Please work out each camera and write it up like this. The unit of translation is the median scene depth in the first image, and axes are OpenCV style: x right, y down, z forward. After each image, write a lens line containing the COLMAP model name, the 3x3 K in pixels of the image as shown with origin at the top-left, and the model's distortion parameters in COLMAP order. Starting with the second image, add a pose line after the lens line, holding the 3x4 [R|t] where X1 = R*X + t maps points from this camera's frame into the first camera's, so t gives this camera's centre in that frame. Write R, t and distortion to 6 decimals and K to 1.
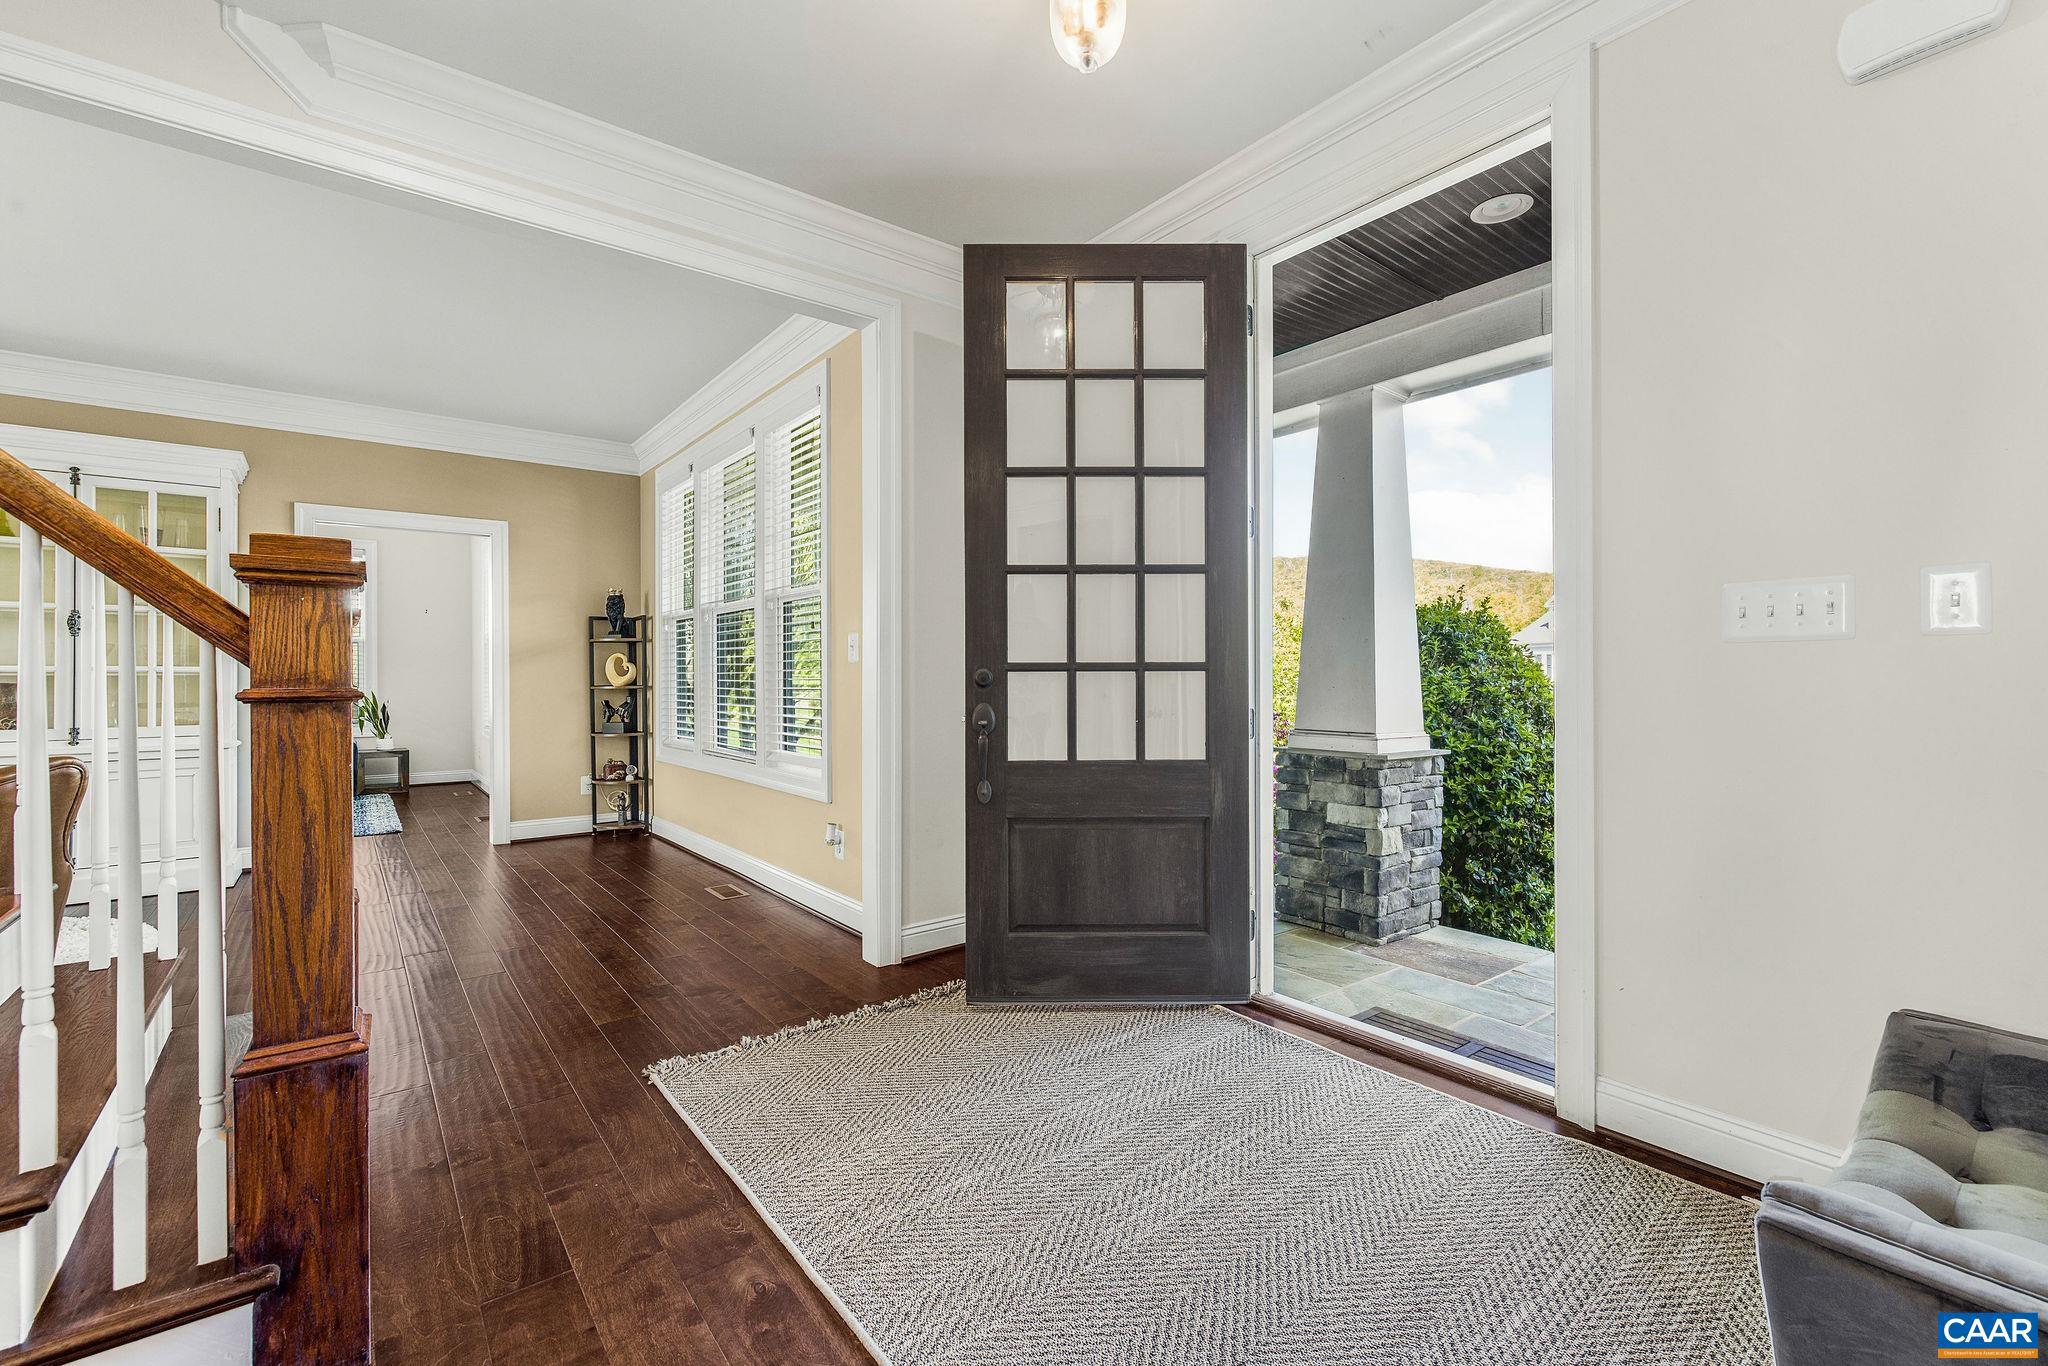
lens RADIAL K [[868.7, 0, 1028.8], [0, 868.7, 682.0], [0, 0, 1]] dist [0.003140, 0.000387]
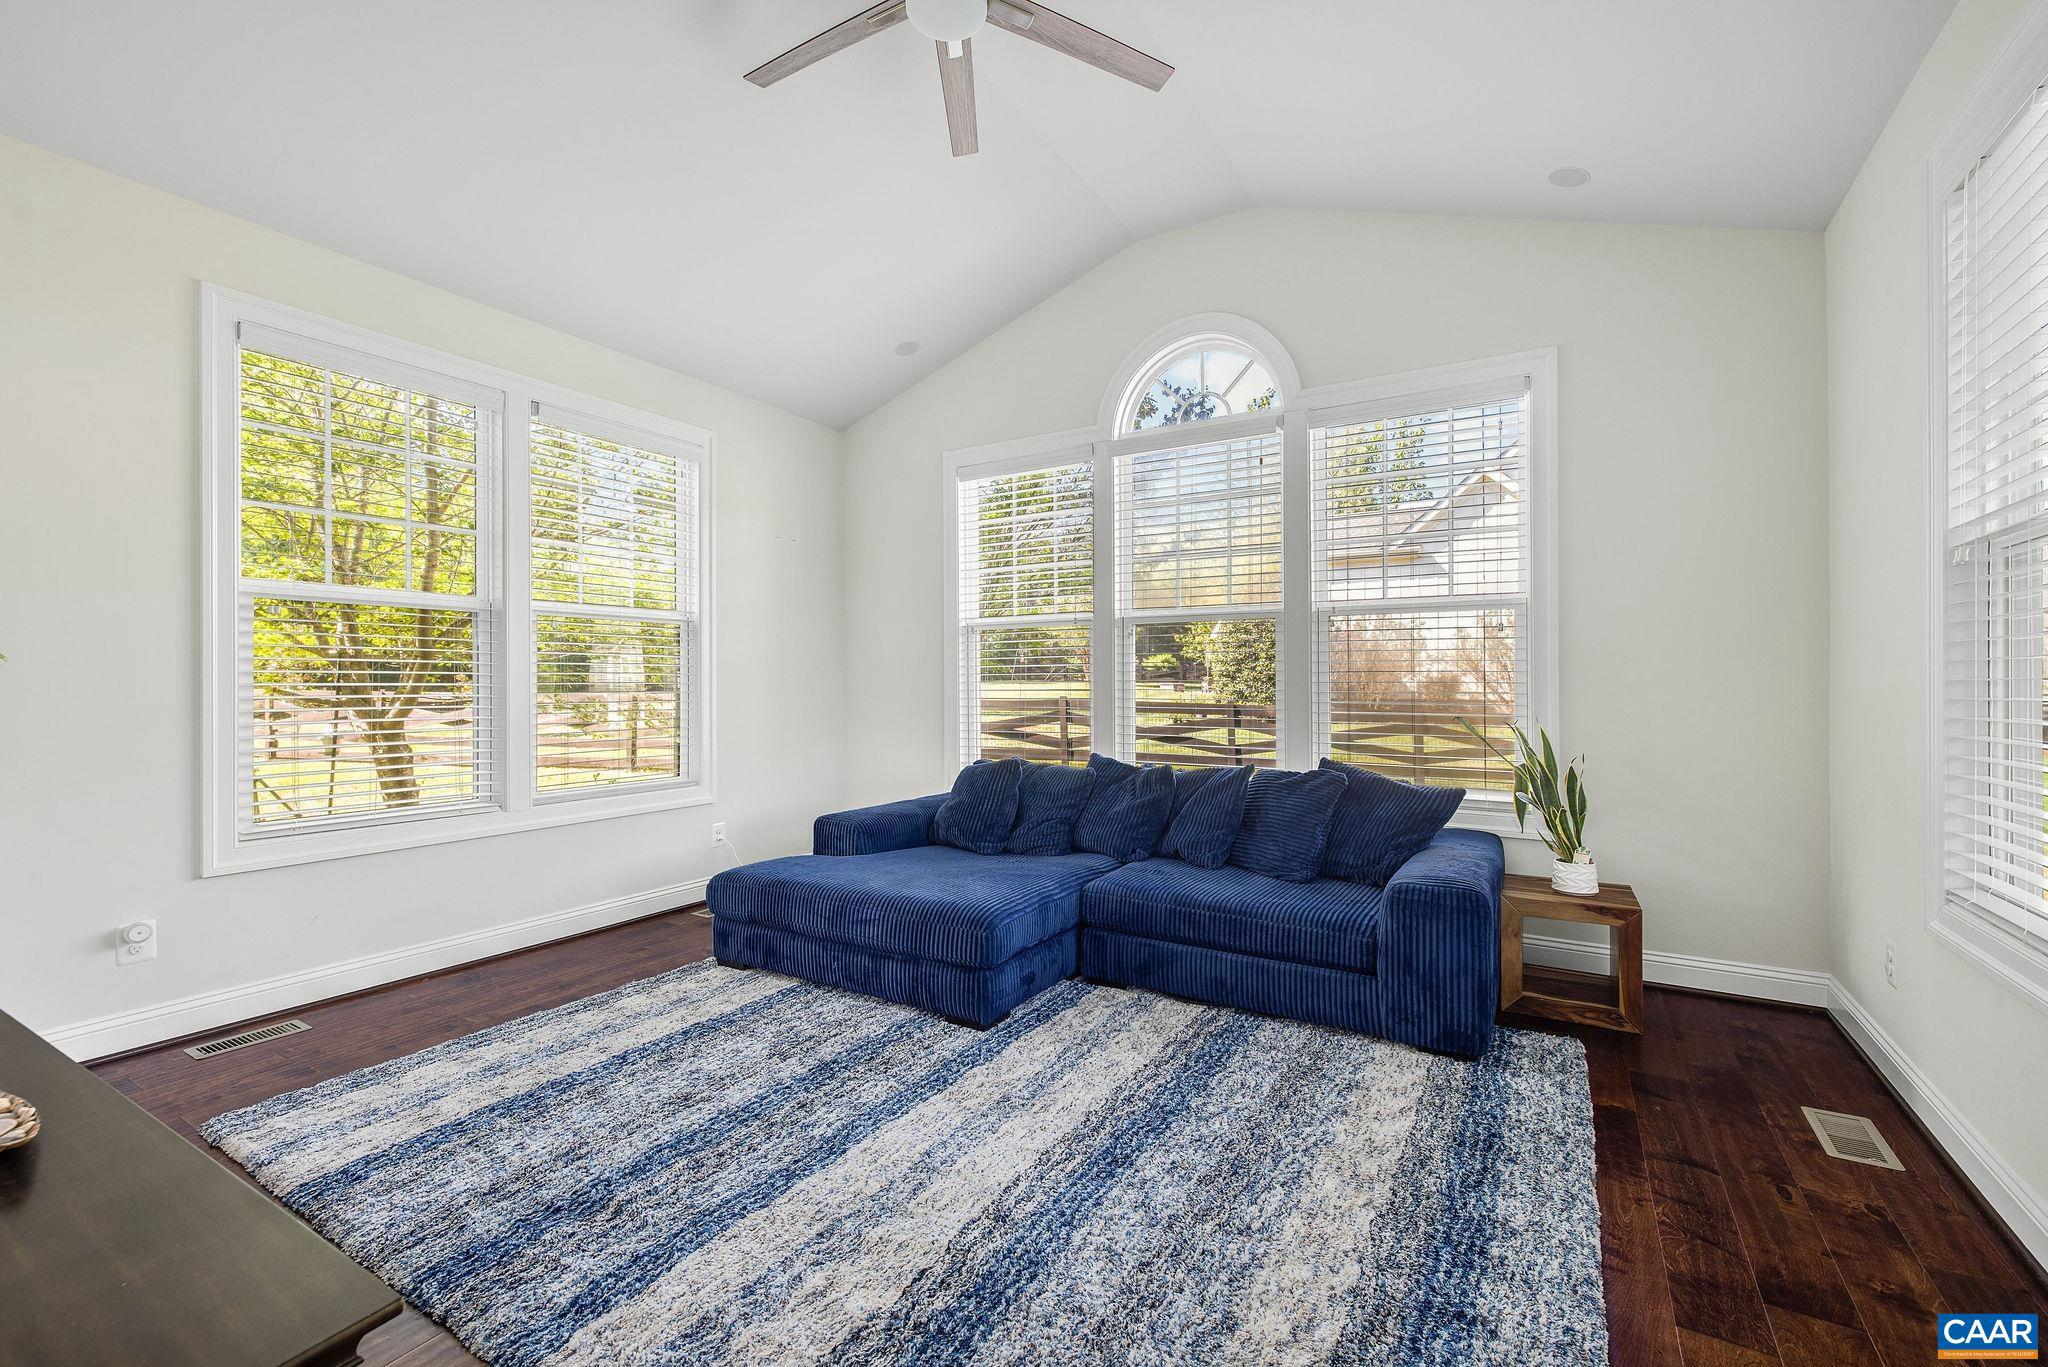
lens RADIAL K [[868.7, 0, 1023.8], [0, 868.7, 686.5], [0, 0, 1]] dist [0.003140, 0.000387]
pose [[0.354253, -0.000292, -0.935149, -0.479875], [-0.004408, 0.999988, -0.001982, -0.005815], [0.935139, 0.004824, 0.354248, 0.653230]]
